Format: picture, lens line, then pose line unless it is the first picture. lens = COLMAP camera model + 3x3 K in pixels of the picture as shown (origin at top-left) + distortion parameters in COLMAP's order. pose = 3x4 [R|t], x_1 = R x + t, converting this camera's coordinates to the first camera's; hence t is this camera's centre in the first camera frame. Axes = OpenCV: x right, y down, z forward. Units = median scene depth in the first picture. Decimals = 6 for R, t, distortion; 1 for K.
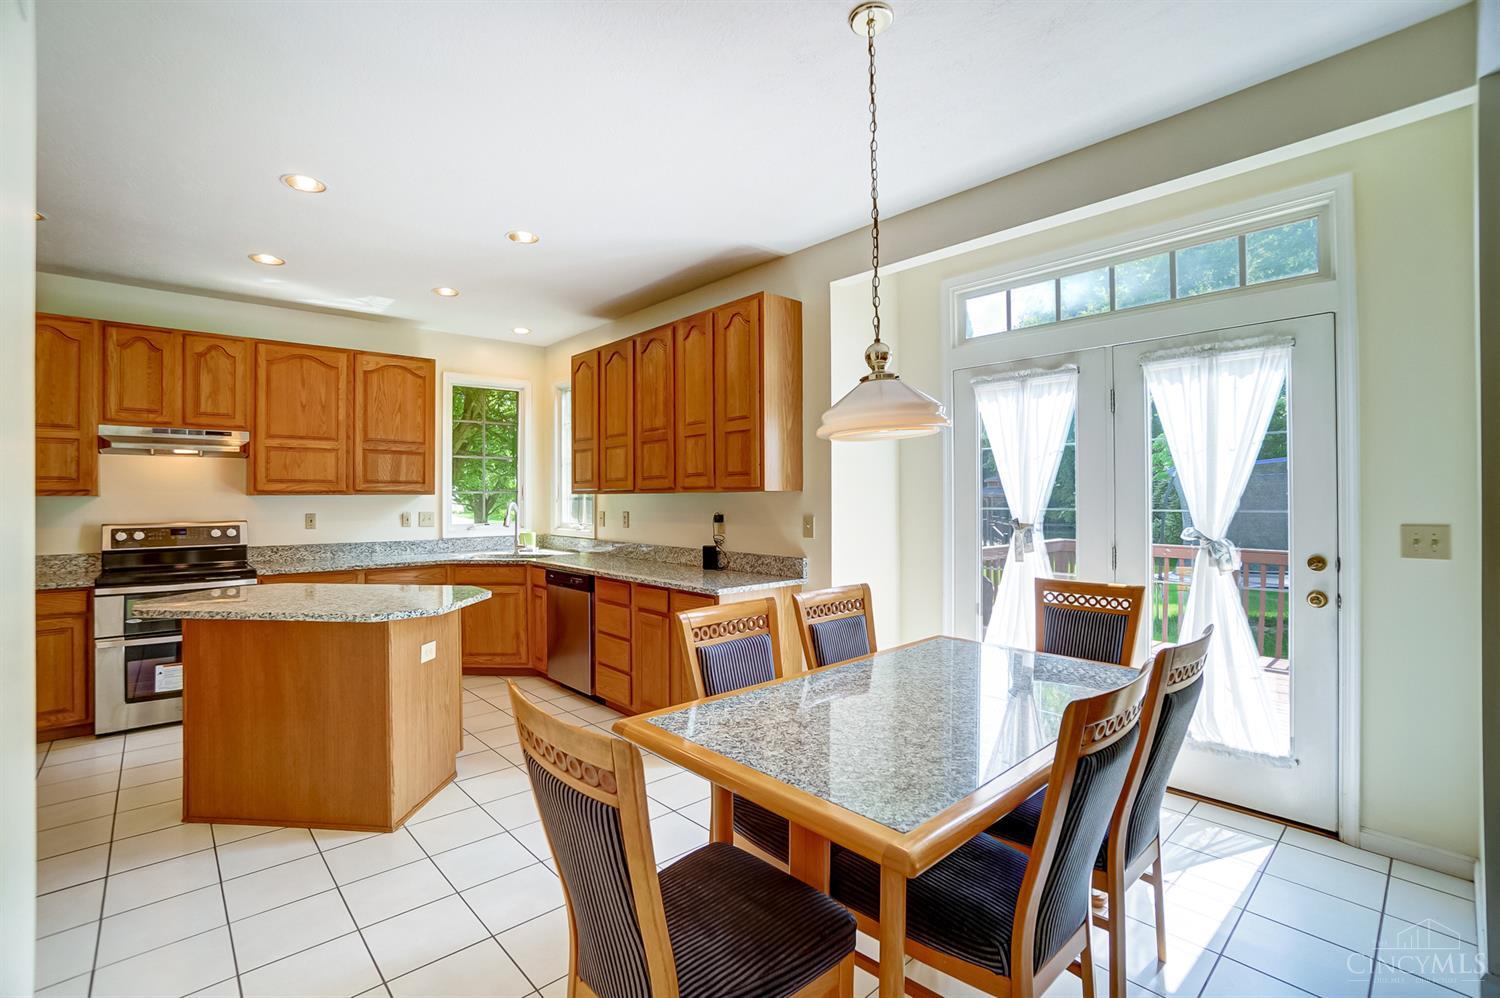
lens RADIAL K [[662.7, 0, 742.3], [0, 662.7, 491.0], [0, 0, 1]] dist [-0.069551, 0.024587]
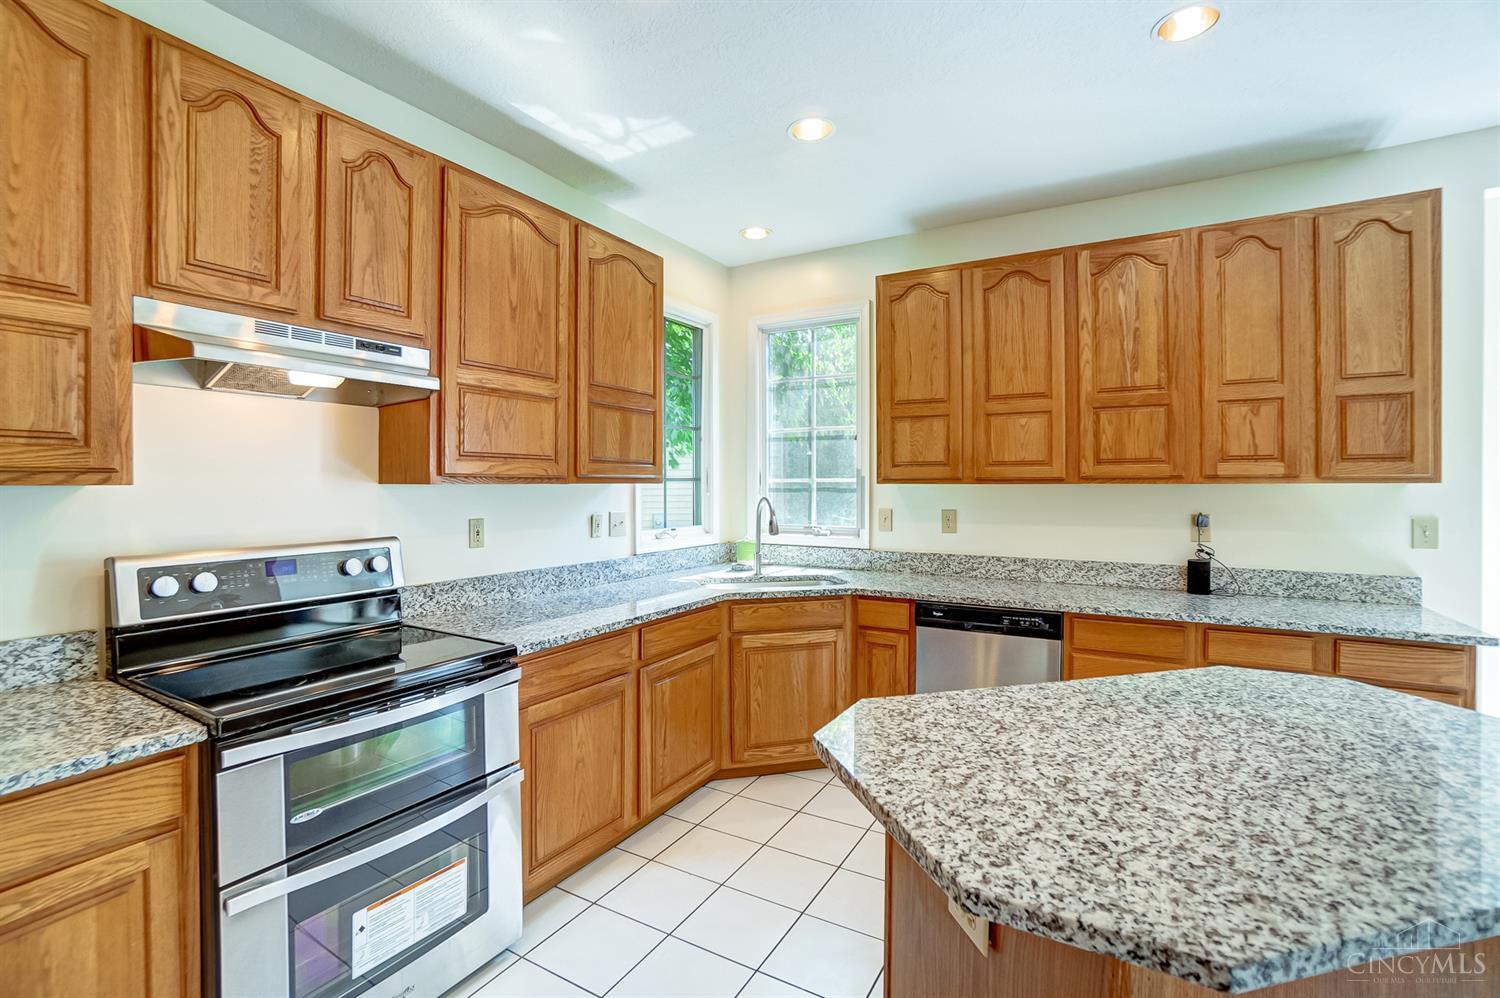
lens RADIAL K [[674.9, 0, 742.1], [0, 674.9, 487.7], [0, 0, 1]] dist [-0.063515, 0.024697]
pose [[0.957902, 0.003814, 0.287069, -0.707203], [-0.007692, 0.999894, 0.012380, 0.001195], [-0.286991, -0.014067, 0.957830, 0.473934]]
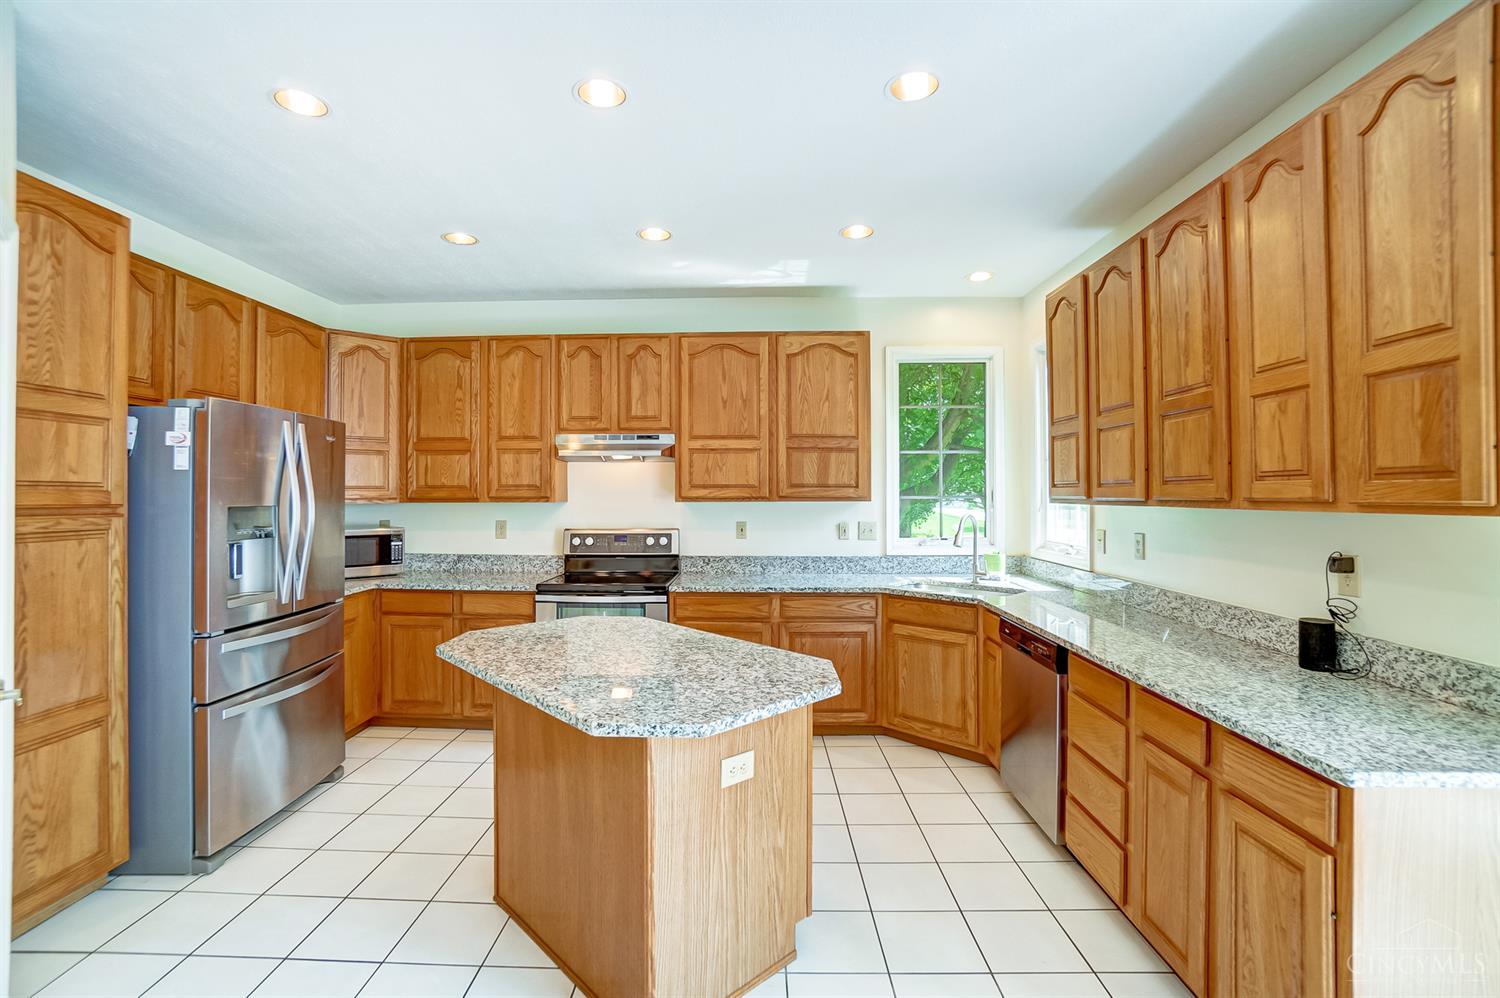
lens RADIAL K [[674.9, 0, 742.1], [0, 674.9, 487.7], [0, 0, 1]] dist [-0.063515, 0.024697]
pose [[0.724535, -0.001487, -0.689236, -0.025619], [0.003681, 0.999992, 0.001711, -0.016070], [0.689228, -0.003777, 0.724535, 0.368347]]
